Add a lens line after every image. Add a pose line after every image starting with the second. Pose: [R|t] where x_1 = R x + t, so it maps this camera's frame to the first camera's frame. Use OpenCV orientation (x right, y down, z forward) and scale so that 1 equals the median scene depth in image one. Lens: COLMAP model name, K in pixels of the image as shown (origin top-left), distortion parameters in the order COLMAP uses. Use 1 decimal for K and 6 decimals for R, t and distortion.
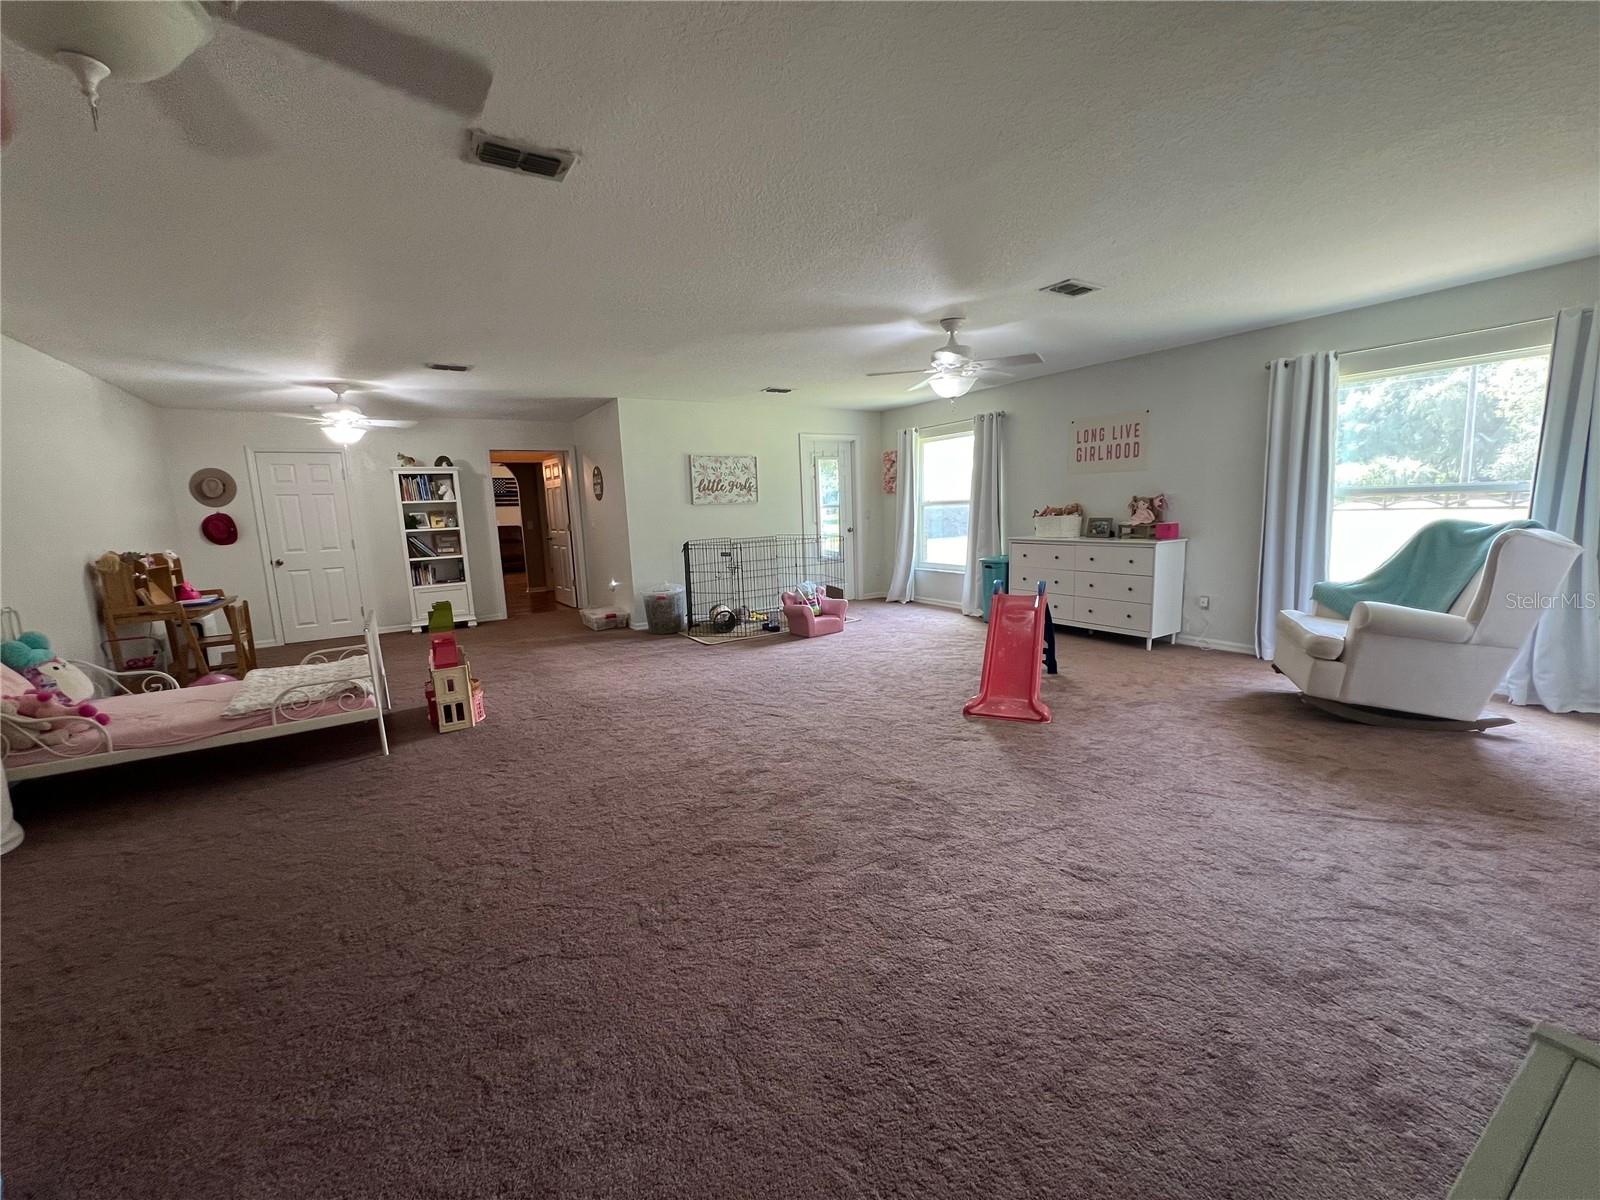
lens RADIAL K [[631.9, 0, 801.1], [0, 631.9, 602.9], [0, 0, 1]] dist [-0.000818, 0.000516]
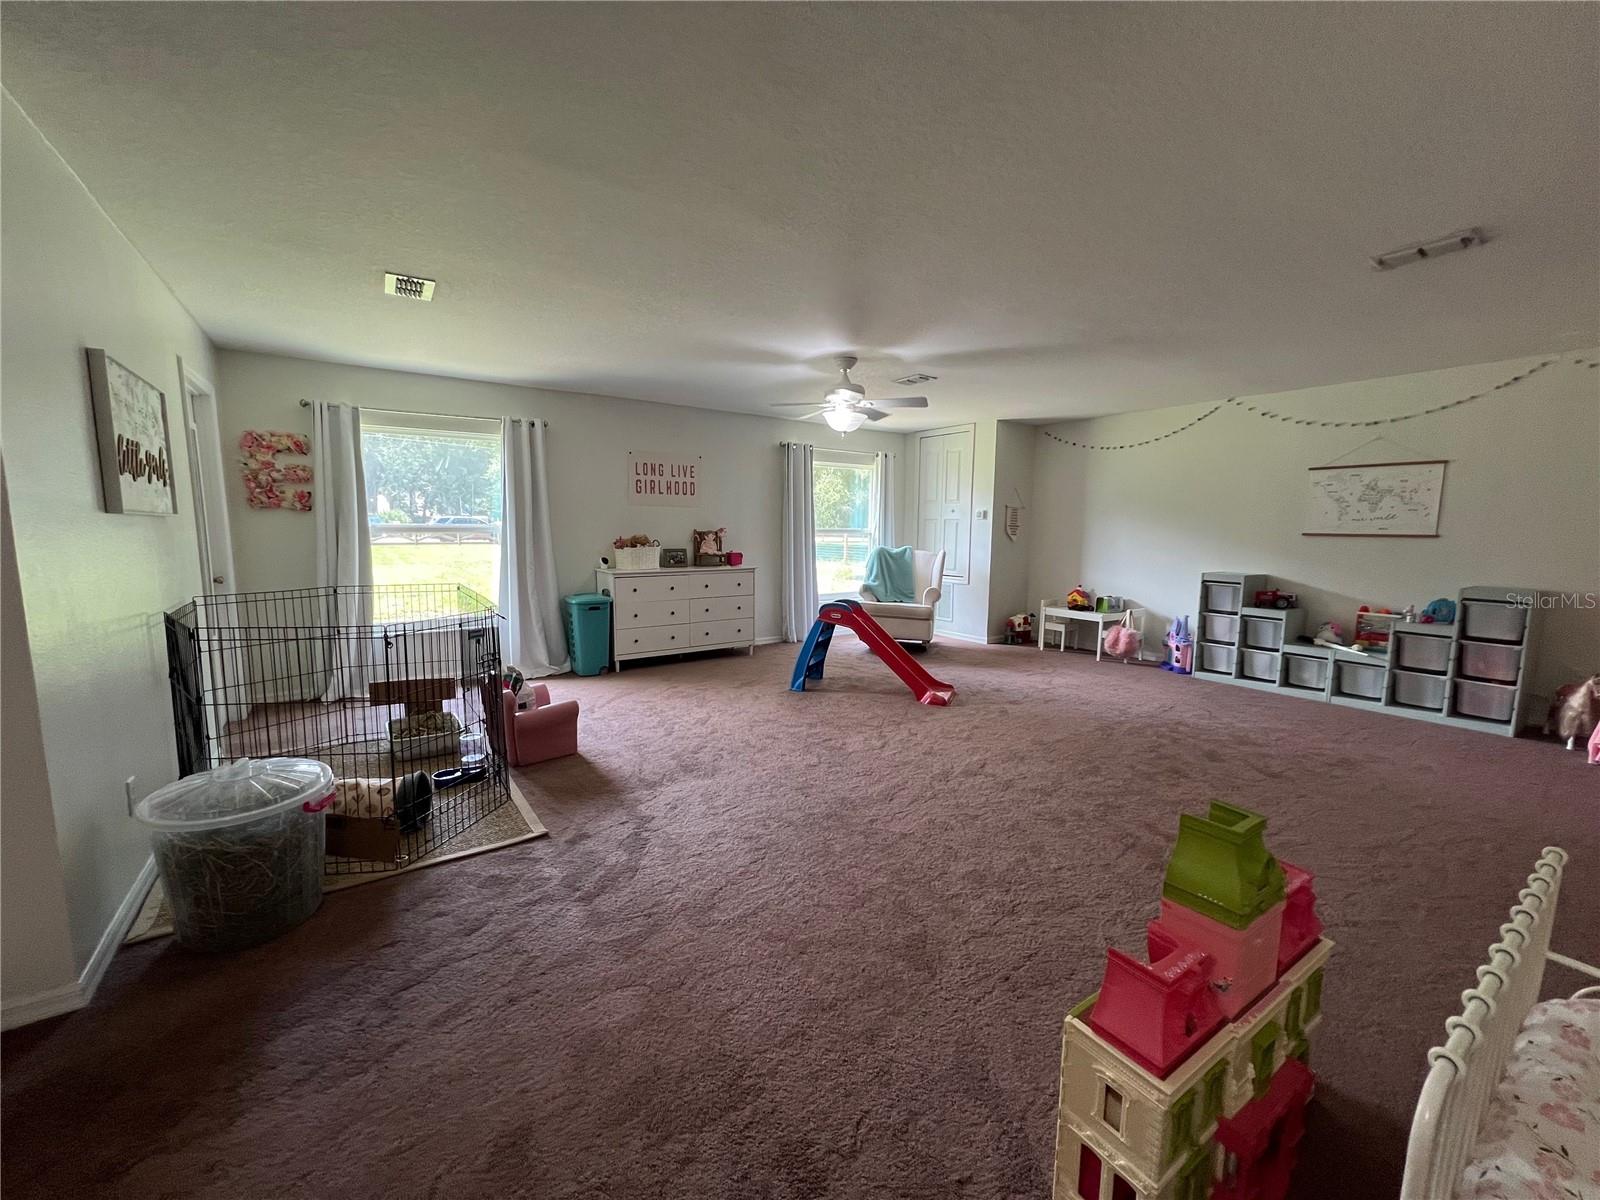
lens RADIAL K [[631.9, 0, 795.9], [0, 631.9, 596.5], [0, 0, 1]] dist [-0.000818, 0.000516]
pose [[-0.049837, -0.075894, 0.995870, -0.600128], [0.145861, 0.985865, 0.082431, -0.112994], [-0.988049, 0.149366, -0.038062, 0.849293]]
